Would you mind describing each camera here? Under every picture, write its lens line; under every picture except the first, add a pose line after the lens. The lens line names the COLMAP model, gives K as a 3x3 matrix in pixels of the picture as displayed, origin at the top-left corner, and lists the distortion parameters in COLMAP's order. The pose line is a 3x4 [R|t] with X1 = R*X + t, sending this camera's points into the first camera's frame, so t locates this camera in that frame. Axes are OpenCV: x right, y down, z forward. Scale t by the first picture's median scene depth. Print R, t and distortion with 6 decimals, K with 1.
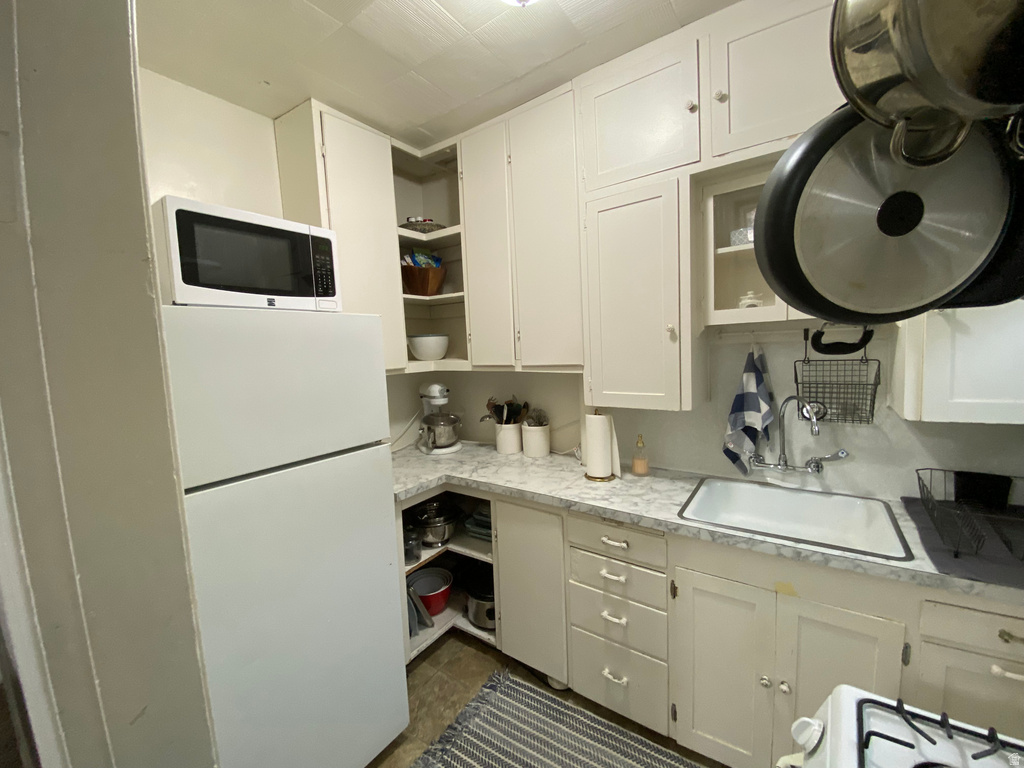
lens RADIAL K [[414.2, 0, 508.8], [0, 414.2, 382.7], [0, 0, 1]] dist [0.039460, -0.033147]
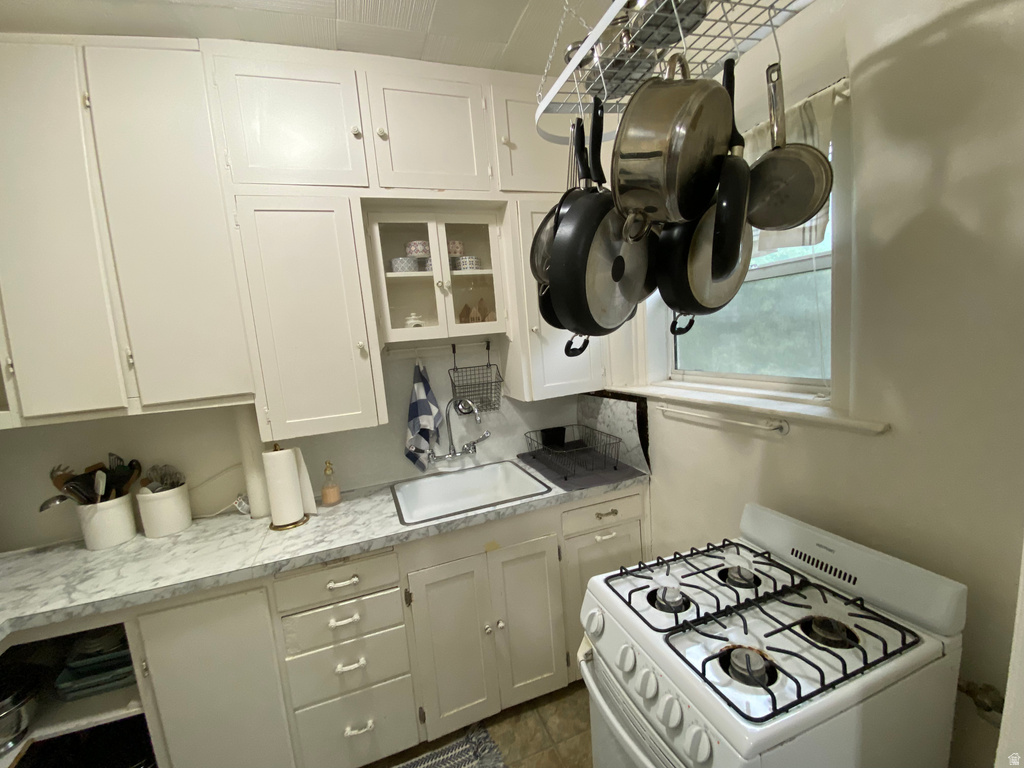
lens RADIAL K [[414.2, 0, 508.8], [0, 414.2, 382.7], [0, 0, 1]] dist [0.039460, -0.033147]
pose [[0.562111, -0.094851, 0.821605, -0.208118], [0.135111, 0.990588, 0.021922, -0.013877], [-0.815951, 0.098685, 0.569635, 0.127744]]
